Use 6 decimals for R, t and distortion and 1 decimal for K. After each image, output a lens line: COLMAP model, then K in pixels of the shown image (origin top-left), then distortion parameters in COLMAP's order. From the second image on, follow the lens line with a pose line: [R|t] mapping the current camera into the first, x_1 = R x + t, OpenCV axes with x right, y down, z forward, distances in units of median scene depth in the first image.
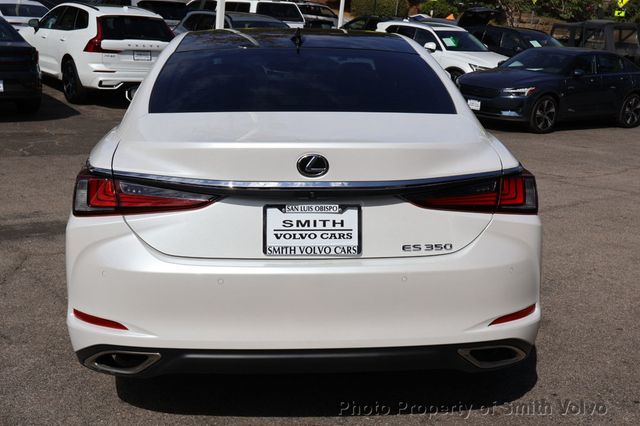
lens RADIAL K [[798.6, 0, 319.7], [0, 798.6, 213.3], [0, 0, 1]] dist [0.018198, 0.000000]
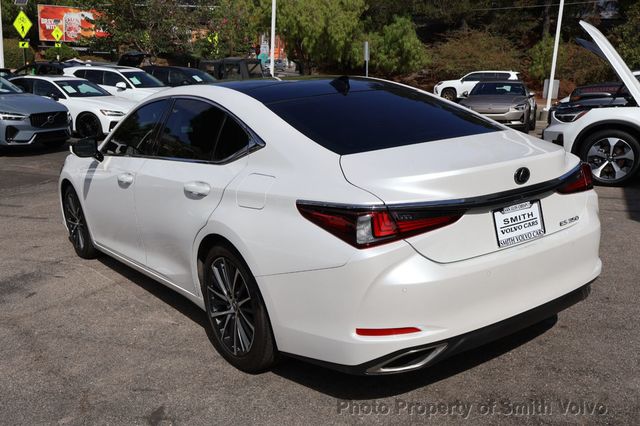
lens RADIAL K [[634.5, 0, 321.1], [0, 634.5, 211.4], [0, 0, 1]] dist [0.004028, 0.000000]
pose [[0.849662, -0.168906, 0.499546, -0.822387], [0.169321, 0.984538, 0.044898, -0.102416], [-0.499405, 0.046436, 0.865123, 0.233882]]
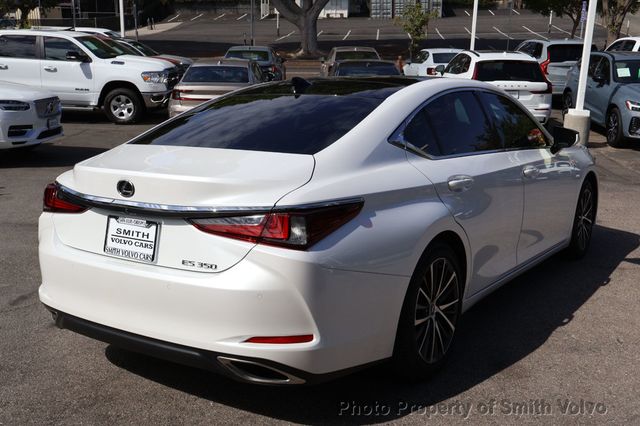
lens RADIAL K [[716.8, 0, 318.1], [0, 716.8, 212.6], [0, 0, 1]] dist [0.007354, 0.000000]
pose [[0.783802, 0.094578, -0.613767, 0.929108], [-0.112159, 0.993641, 0.009883, -0.065123], [0.610799, 0.061093, 0.789425, 0.264402]]
